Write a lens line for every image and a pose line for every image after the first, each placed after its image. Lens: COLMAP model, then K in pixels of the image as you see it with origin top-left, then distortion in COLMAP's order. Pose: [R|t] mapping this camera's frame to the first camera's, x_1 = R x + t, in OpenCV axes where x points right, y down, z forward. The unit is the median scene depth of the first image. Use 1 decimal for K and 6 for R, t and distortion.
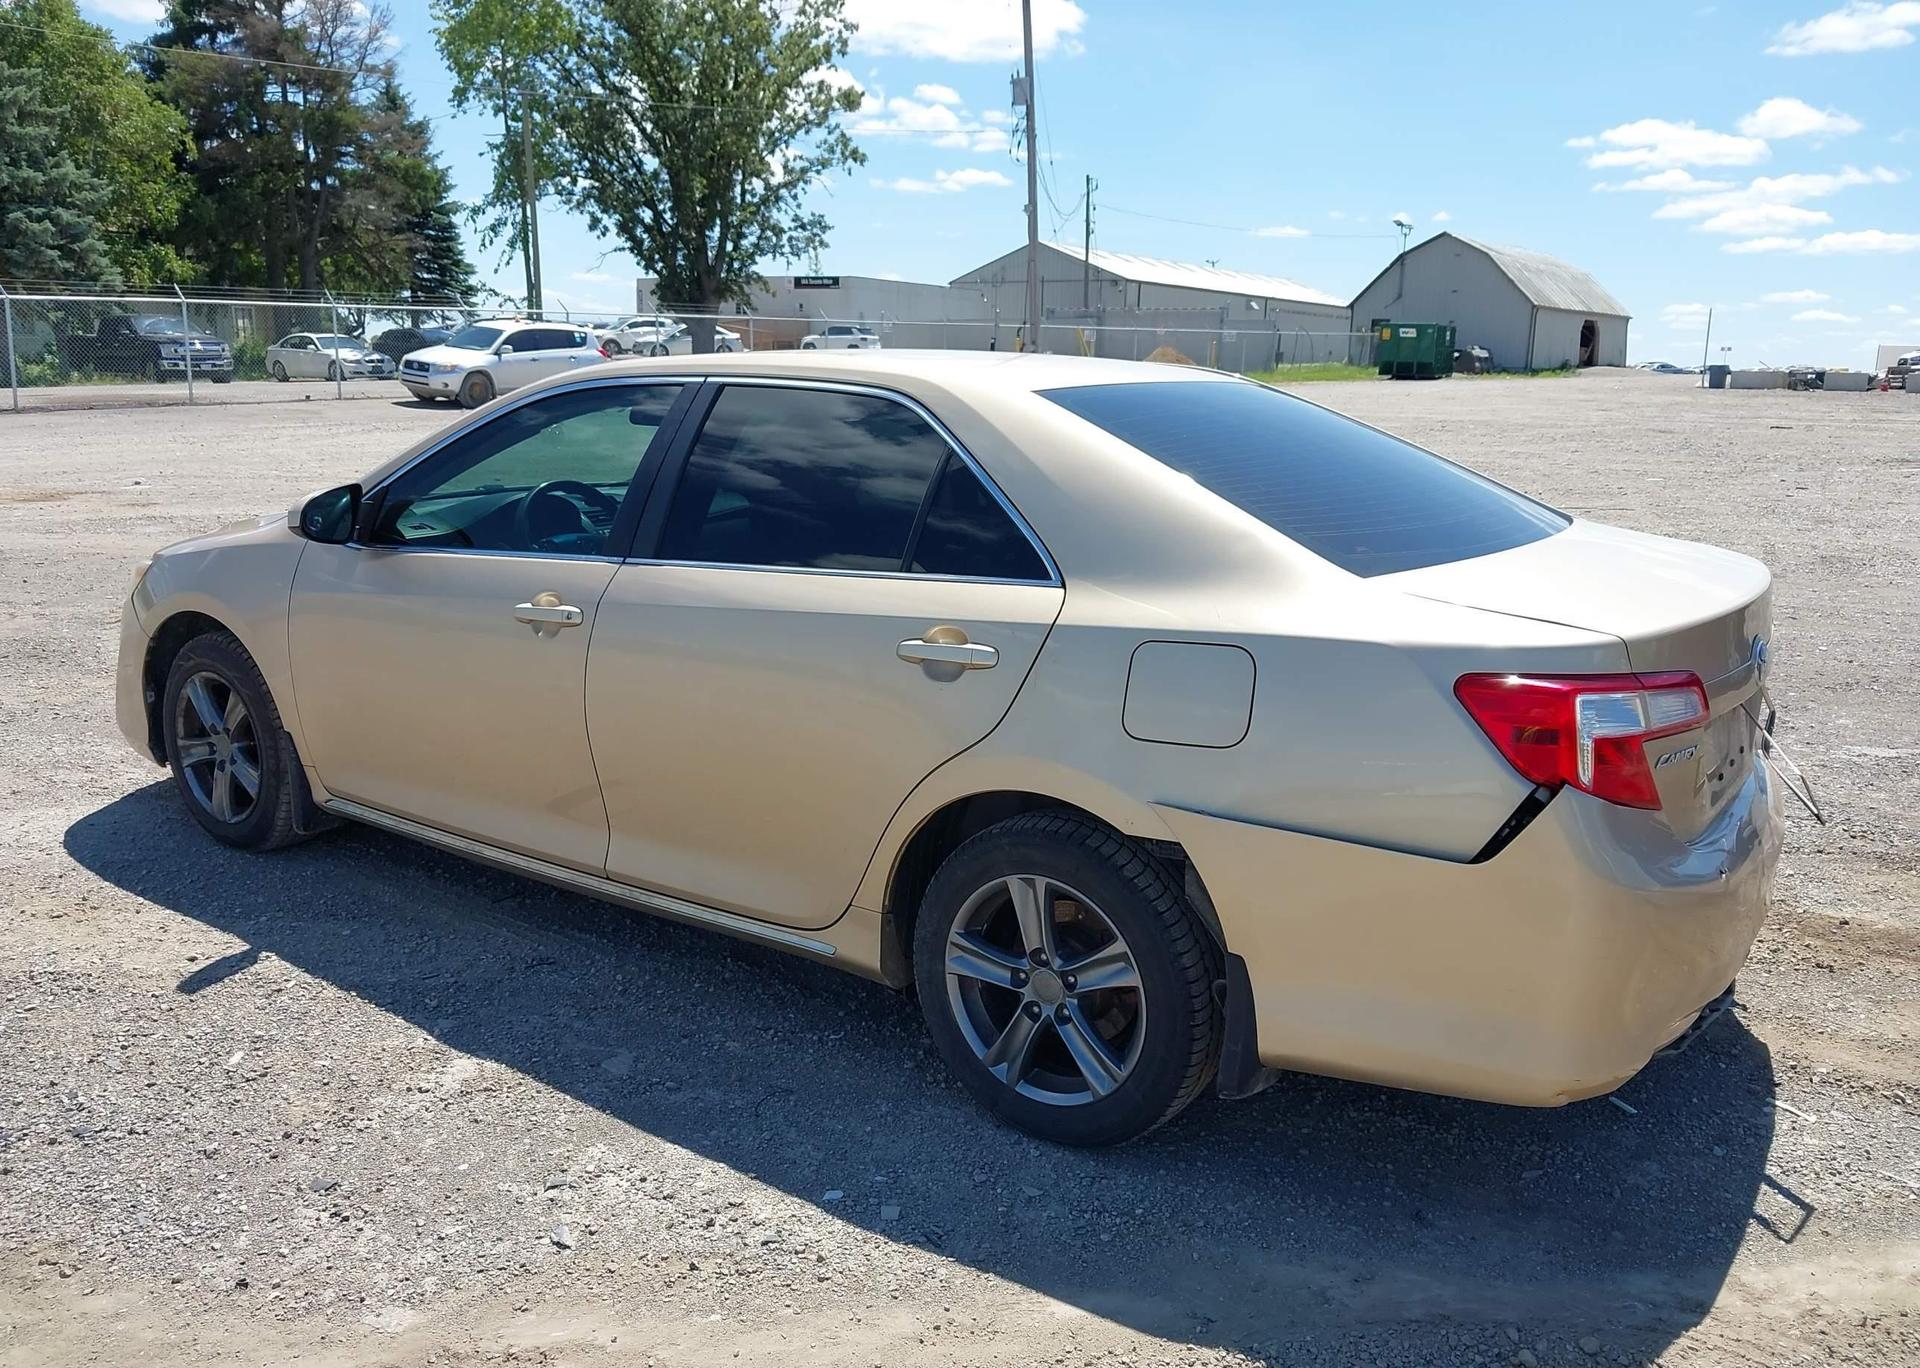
lens RADIAL K [[1521.3, 0, 964.1], [0, 1521.3, 683.9], [0, 0, 1]] dist [0.012208, -0.018179]
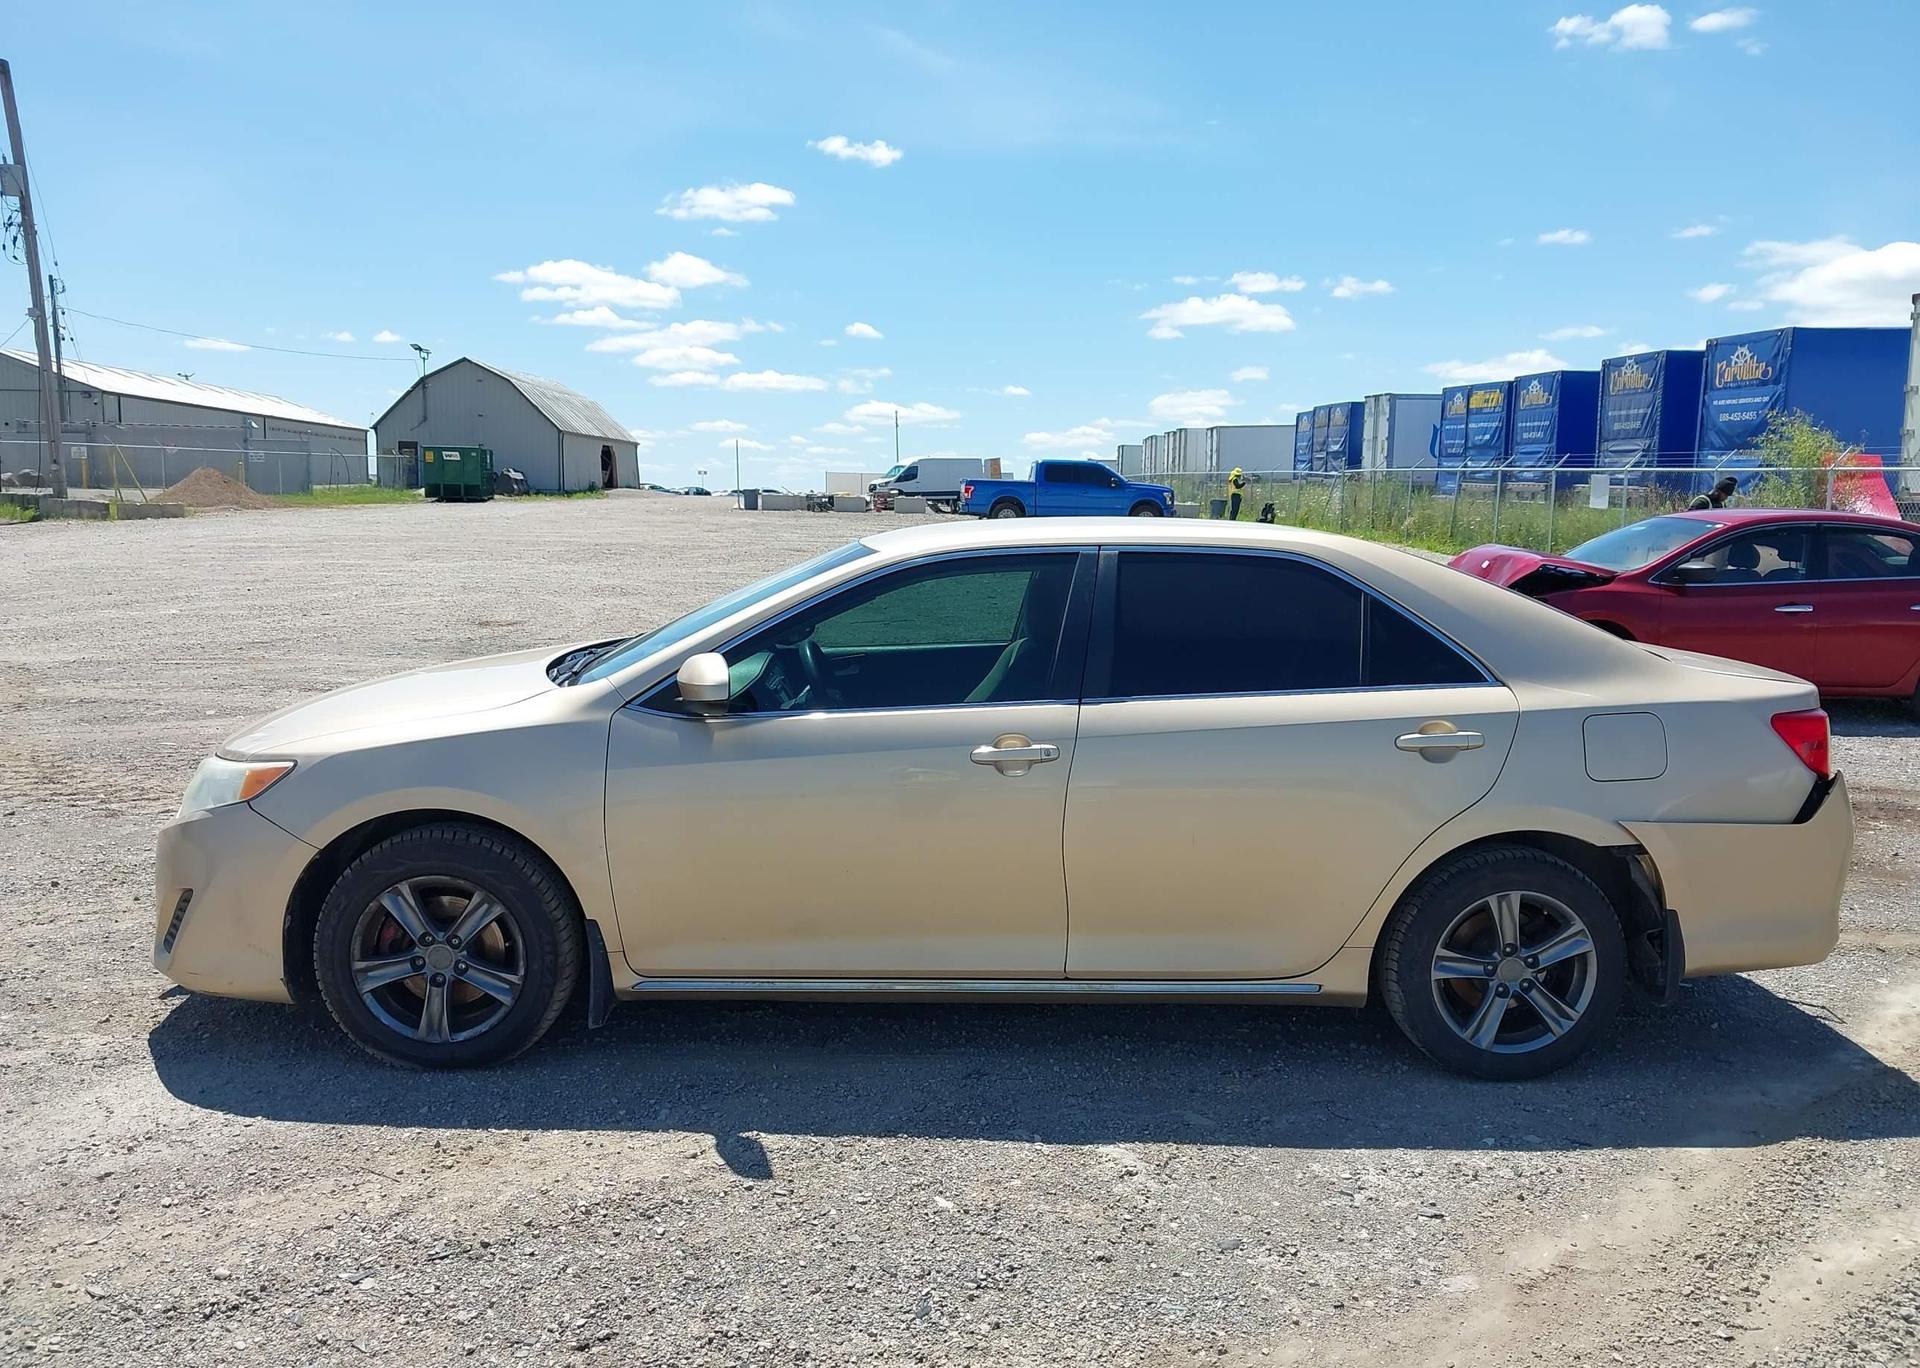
lens RADIAL K [[1521.3, 0, 965.3], [0, 1521.3, 679.5], [0, 0, 1]] dist [0.012208, -0.018179]
pose [[0.798862, -0.073326, 0.597028, -0.948645], [0.120274, 0.991970, -0.039101, -0.059600], [-0.589367, 0.103043, 0.801267, 0.106985]]
